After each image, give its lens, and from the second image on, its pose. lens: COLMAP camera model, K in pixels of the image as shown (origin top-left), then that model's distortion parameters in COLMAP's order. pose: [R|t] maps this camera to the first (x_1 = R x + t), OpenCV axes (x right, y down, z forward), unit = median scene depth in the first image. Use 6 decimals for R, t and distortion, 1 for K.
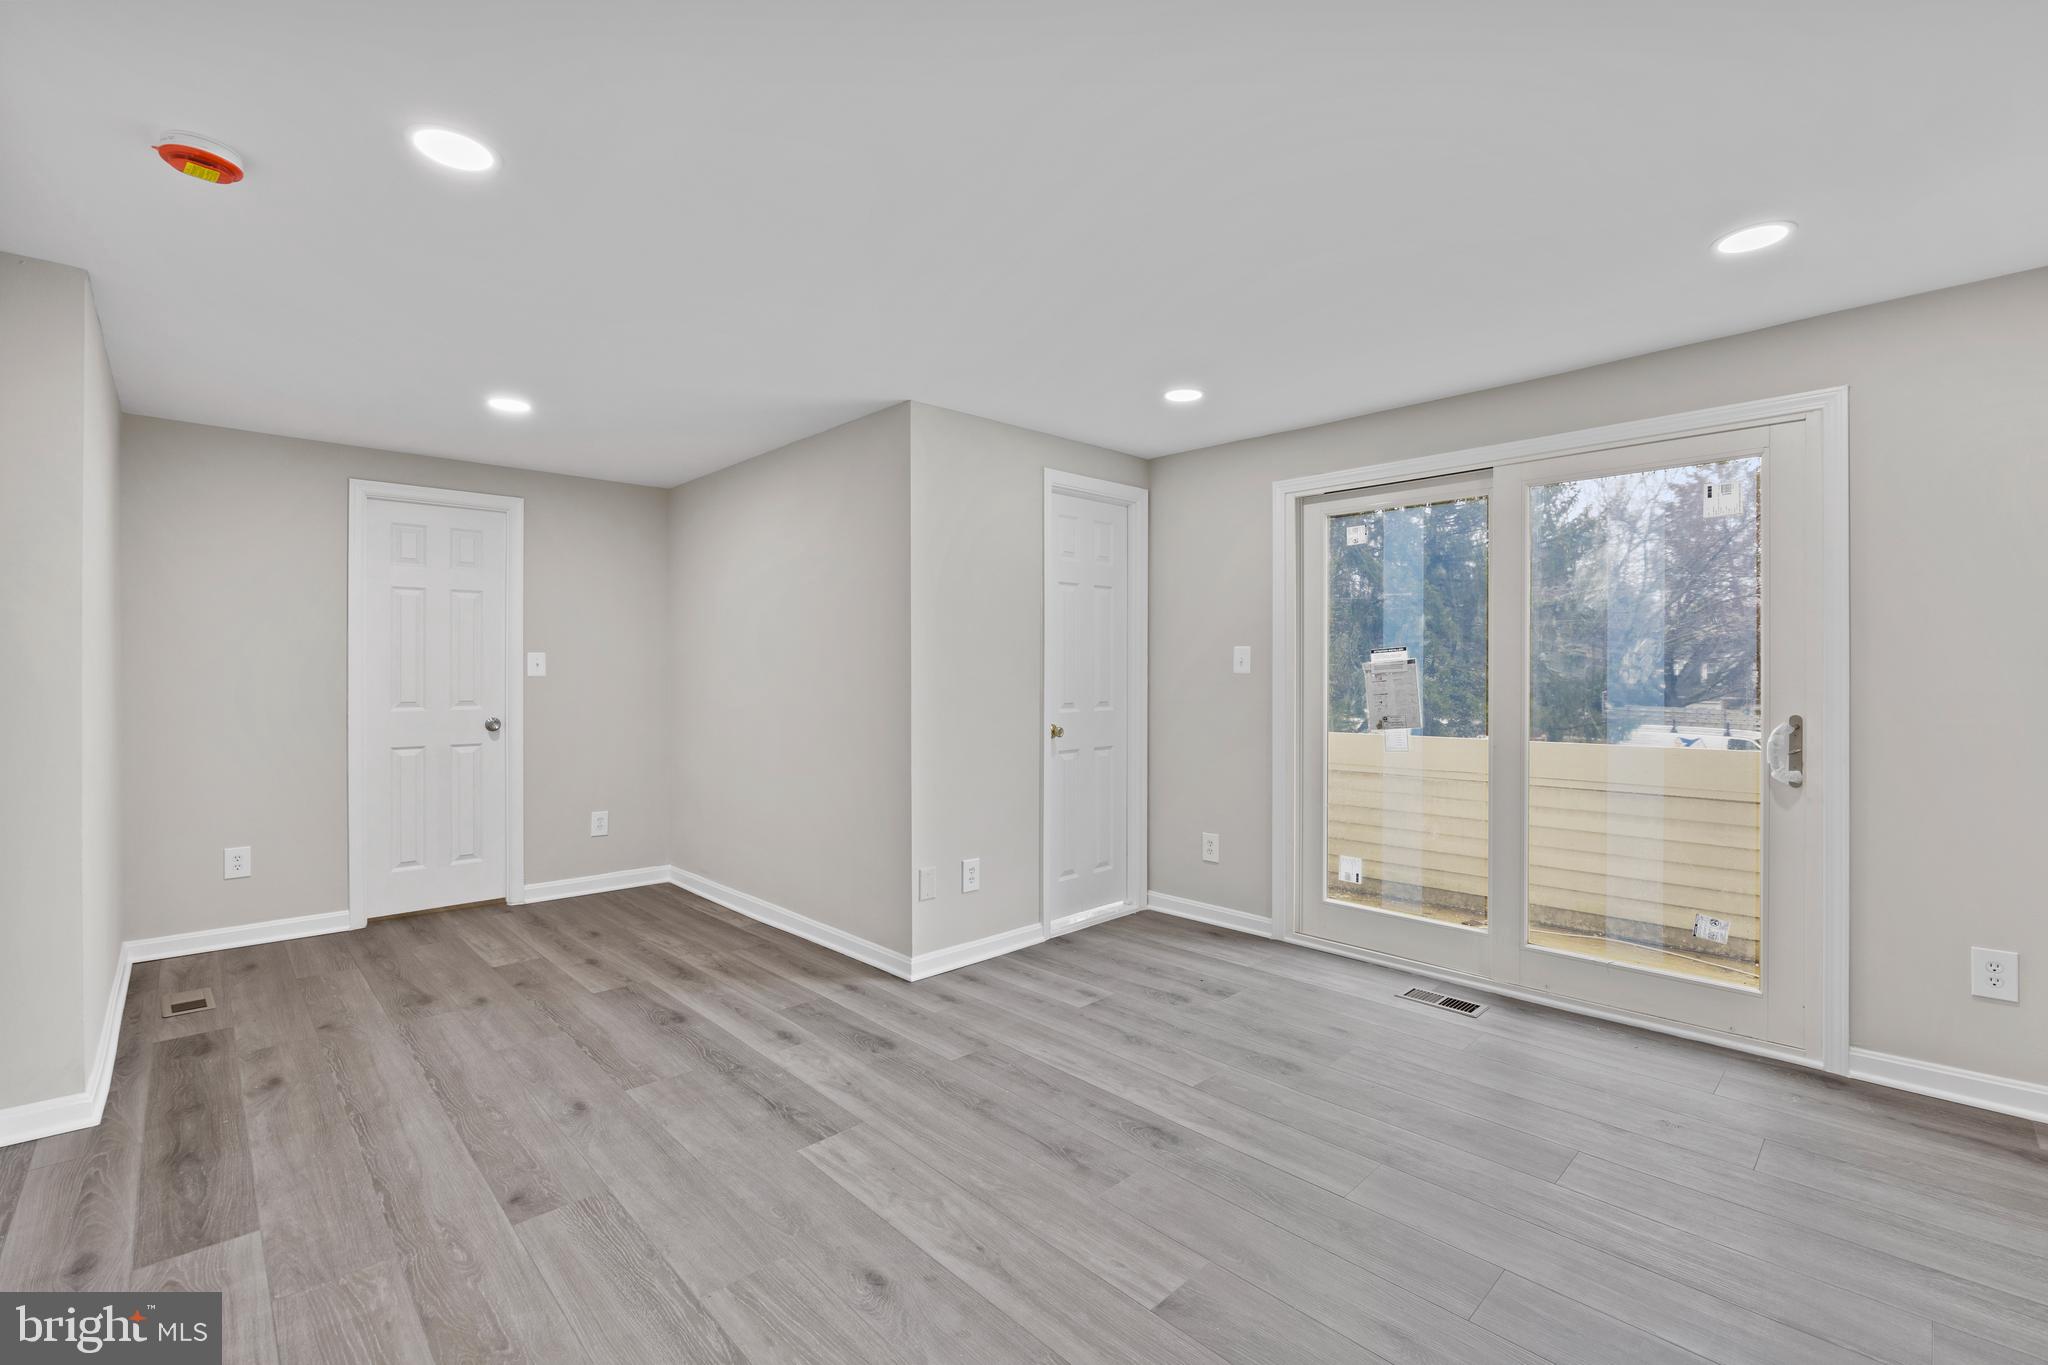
lens RADIAL K [[882.6, 0, 1034.1], [0, 882.6, 671.8], [0, 0, 1]] dist [-0.016674, 0.000260]
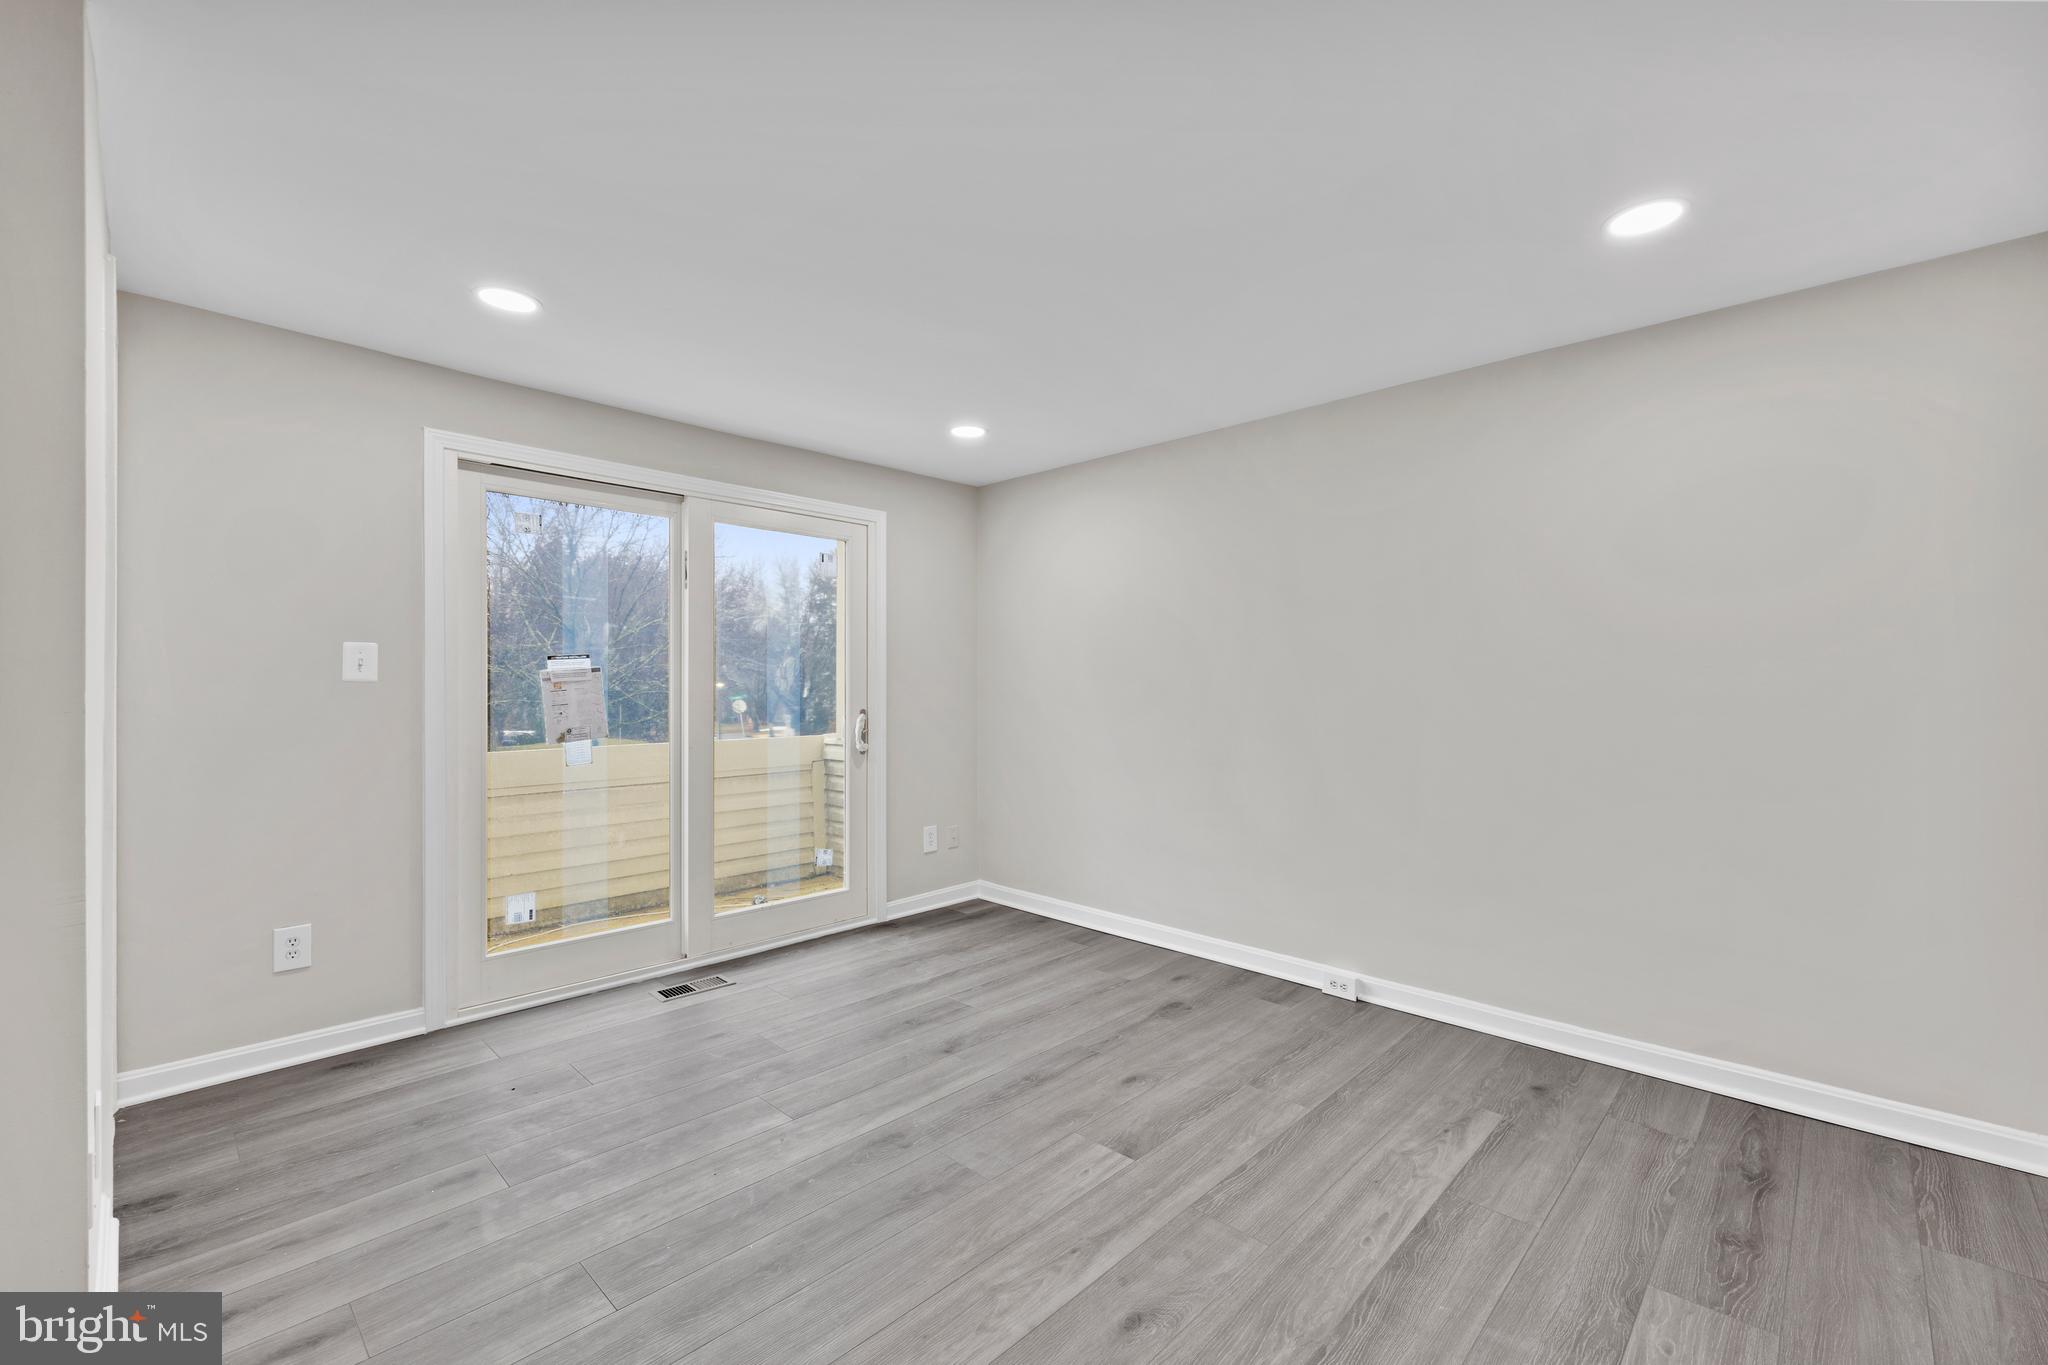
lens RADIAL K [[857.1, 0, 1036.8], [0, 857.1, 694.0], [0, 0, 1]] dist [0.003285, 0.000467]
pose [[-0.041807, -0.009503, 0.999081, -0.593917], [-0.002503, 0.999953, 0.009406, 0.005300], [-0.999123, -0.002107, -0.041828, 0.620528]]
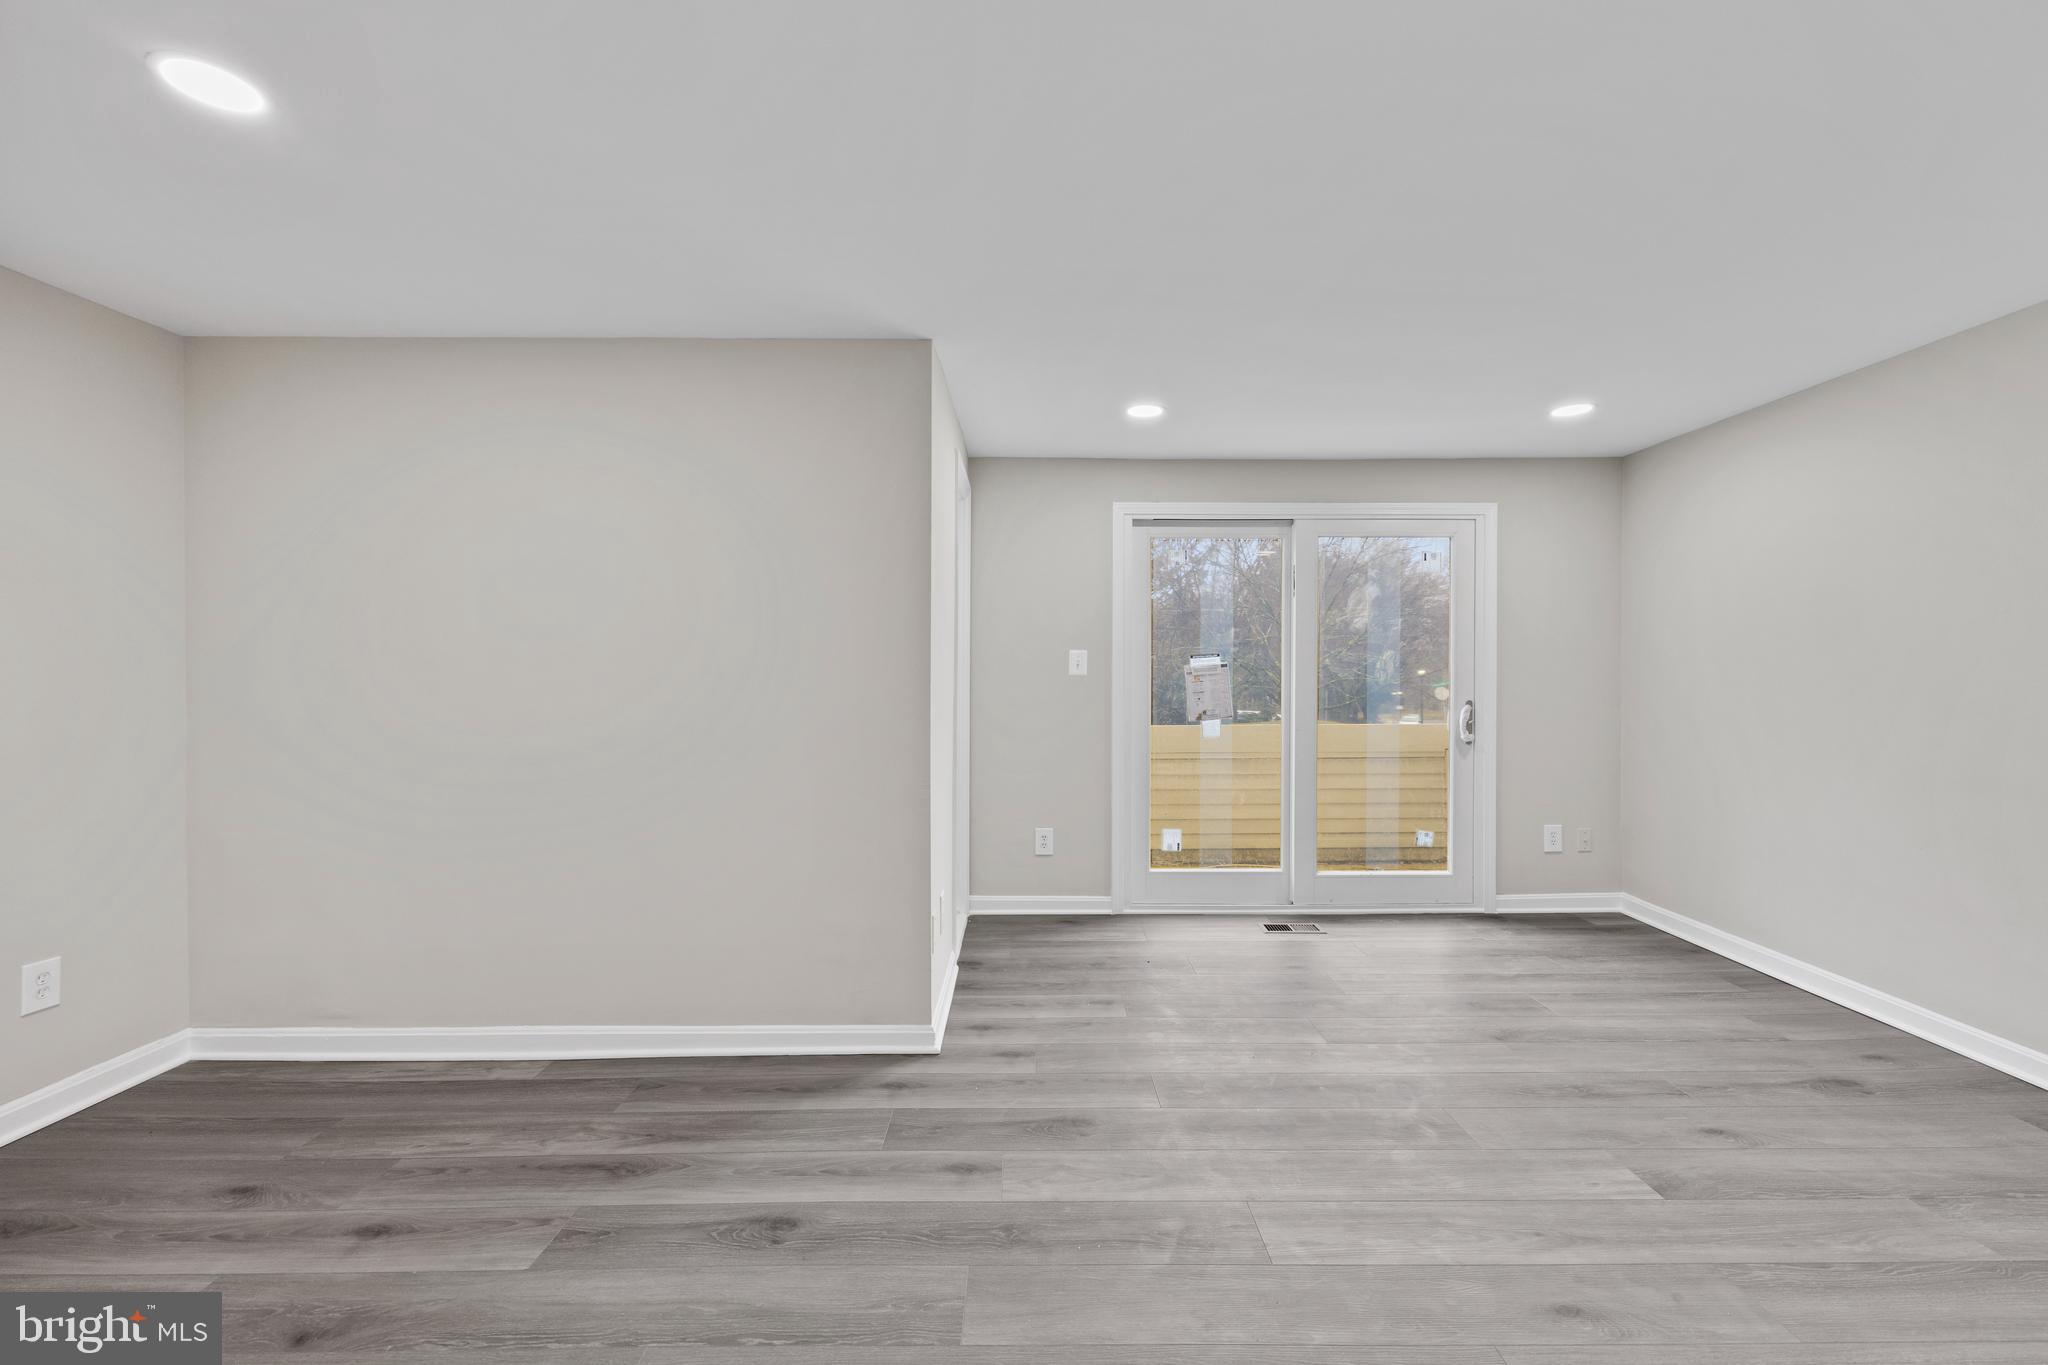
lens RADIAL K [[820.9, 0, 1029.5], [0, 820.9, 680.7], [0, 0, 1]] dist [-0.004449, -0.000063]
pose [[0.693635, -0.008562, 0.720275, -0.667045], [0.000852, 0.999938, 0.011065, -0.003223], [-0.720326, -0.007061, 0.693600, 0.439312]]
